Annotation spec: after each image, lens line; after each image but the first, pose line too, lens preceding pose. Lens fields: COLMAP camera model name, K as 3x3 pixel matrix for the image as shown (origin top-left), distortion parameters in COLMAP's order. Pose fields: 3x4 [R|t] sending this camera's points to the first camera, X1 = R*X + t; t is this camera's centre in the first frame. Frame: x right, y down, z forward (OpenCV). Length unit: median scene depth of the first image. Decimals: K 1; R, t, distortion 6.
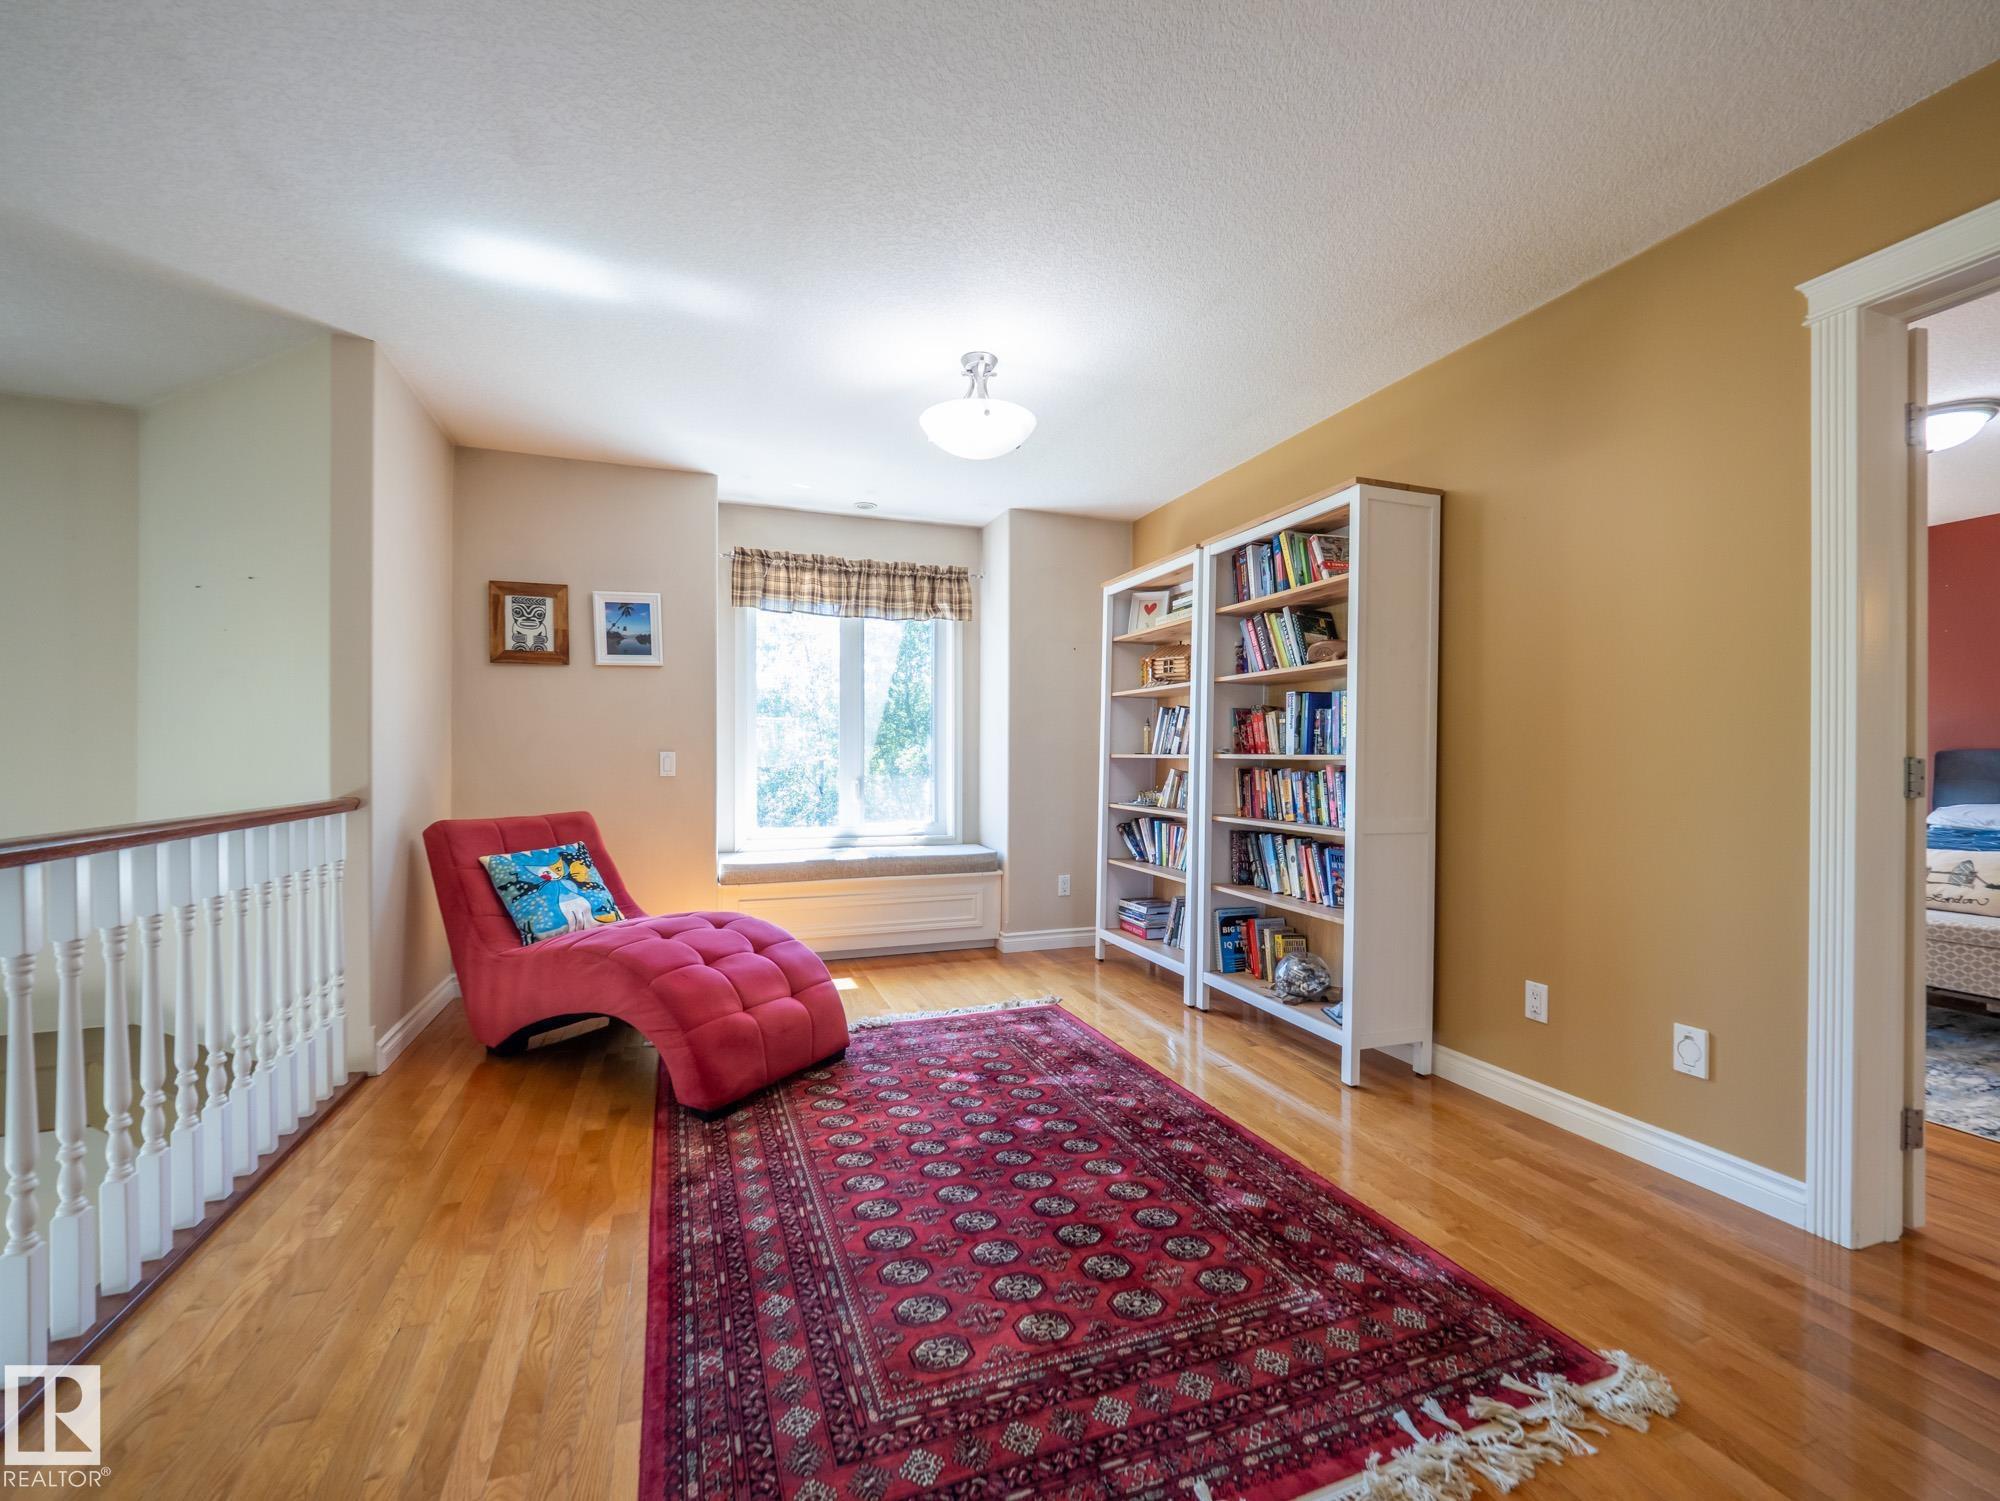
lens RADIAL K [[843.7, 0, 980.8], [0, 843.7, 743.1], [0, 0, 1]] dist [0.001603, -0.004883]
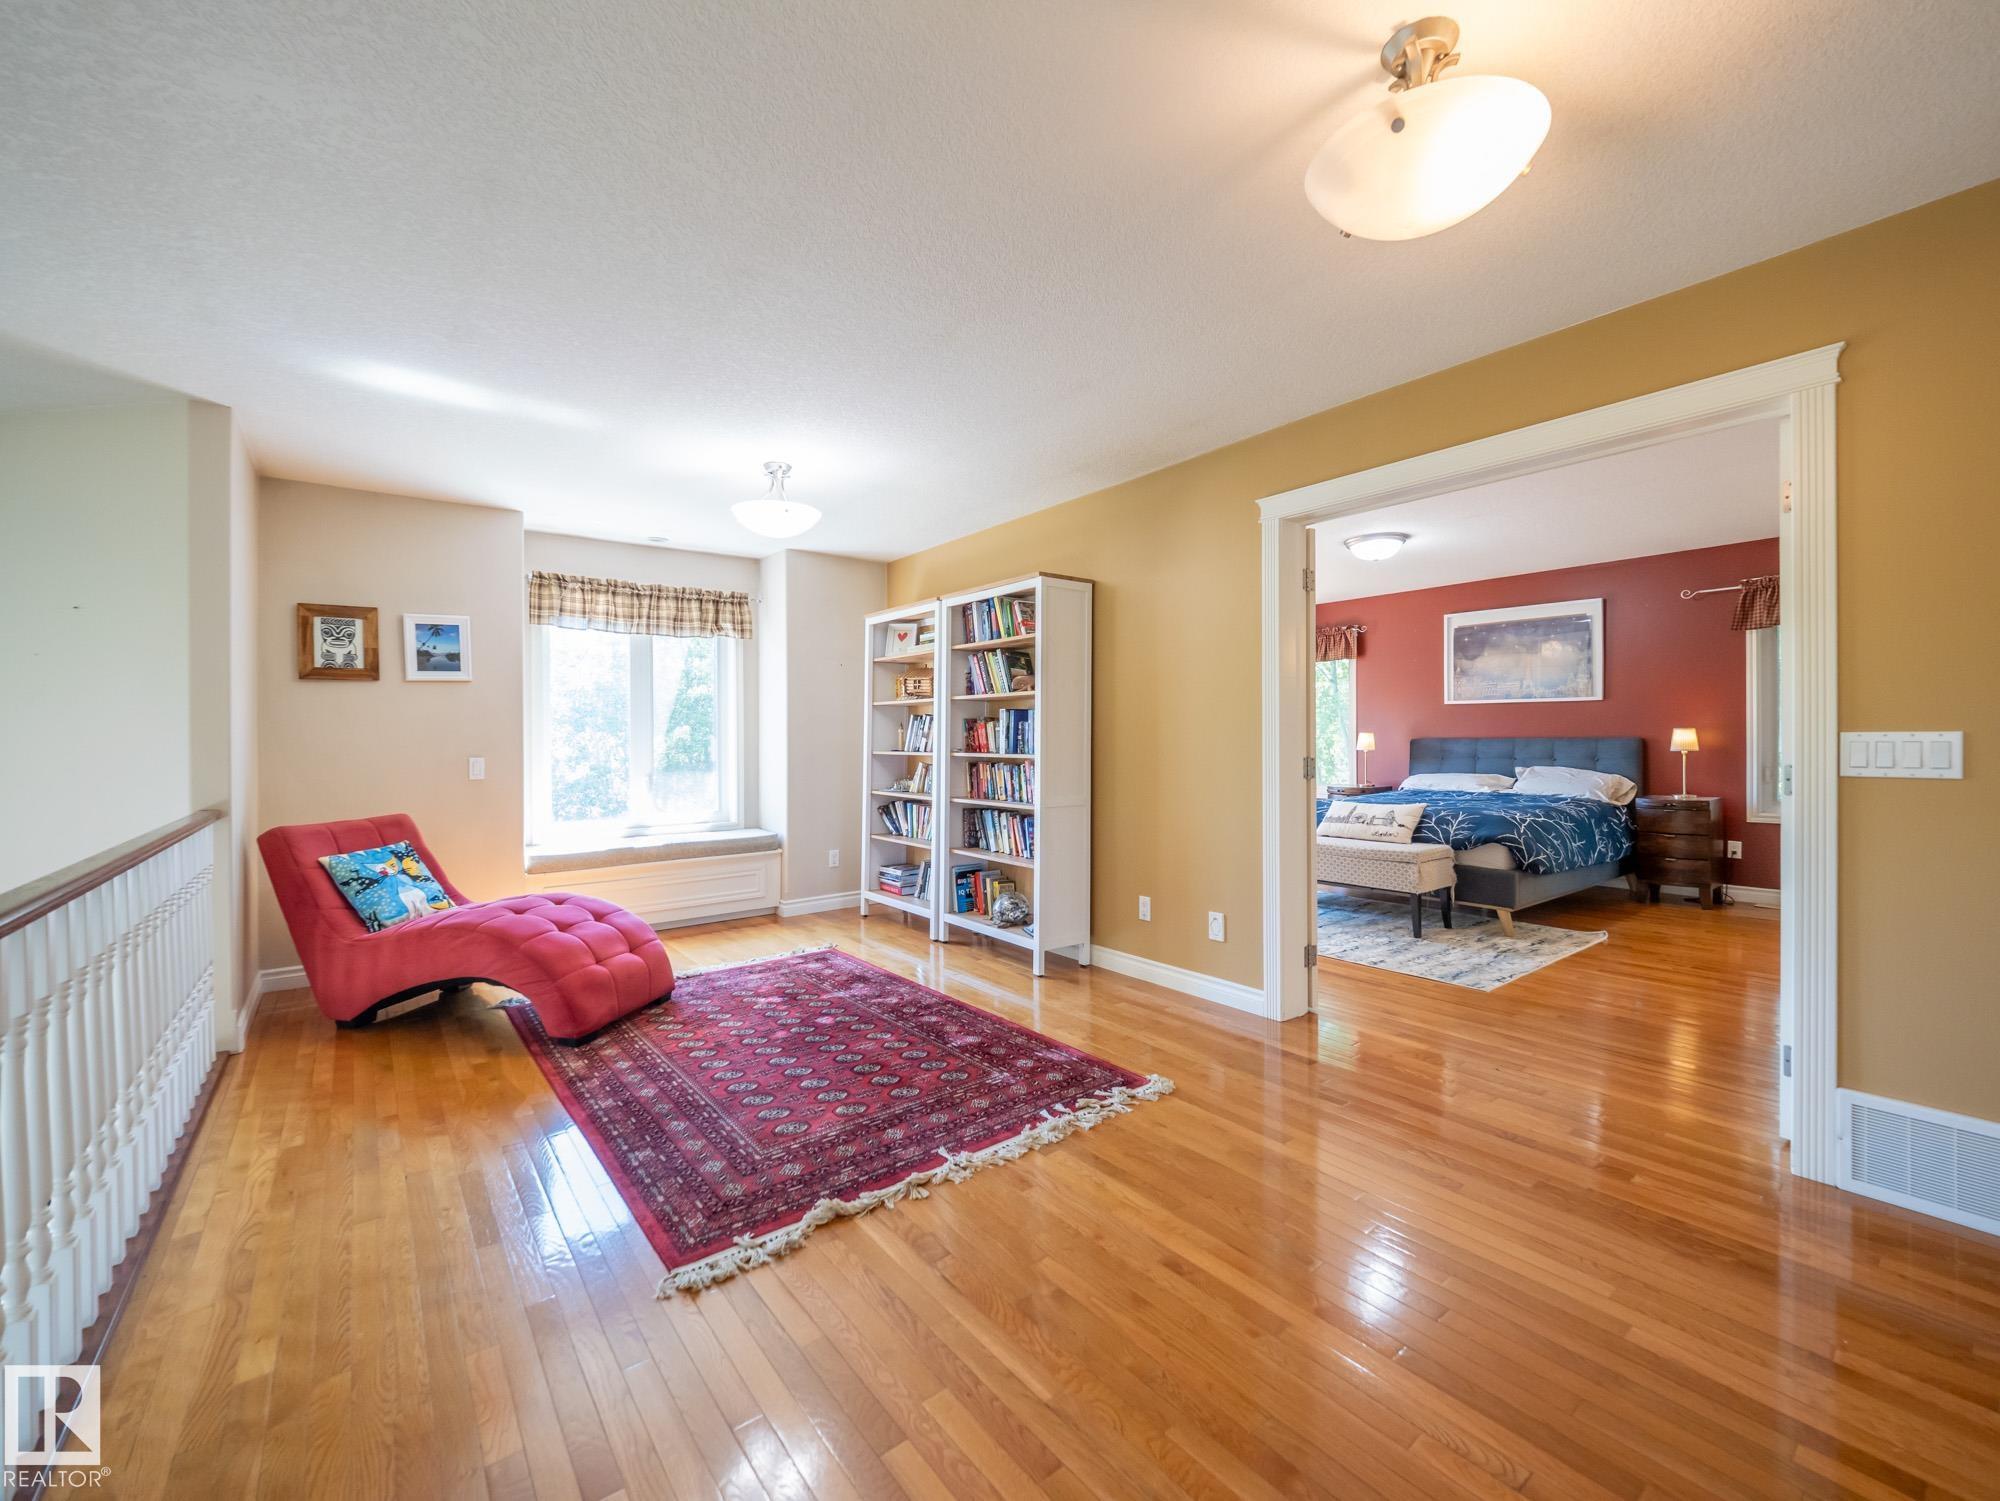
lens RADIAL K [[843.7, 0, 1001.9], [0, 843.7, 737.0], [0, 0, 1]] dist [0.001603, -0.004883]
pose [[0.948077, -0.011539, 0.317831, -0.091441], [0.006563, 0.999839, 0.016723, -0.041616], [-0.317972, -0.013769, 0.948000, -0.374419]]
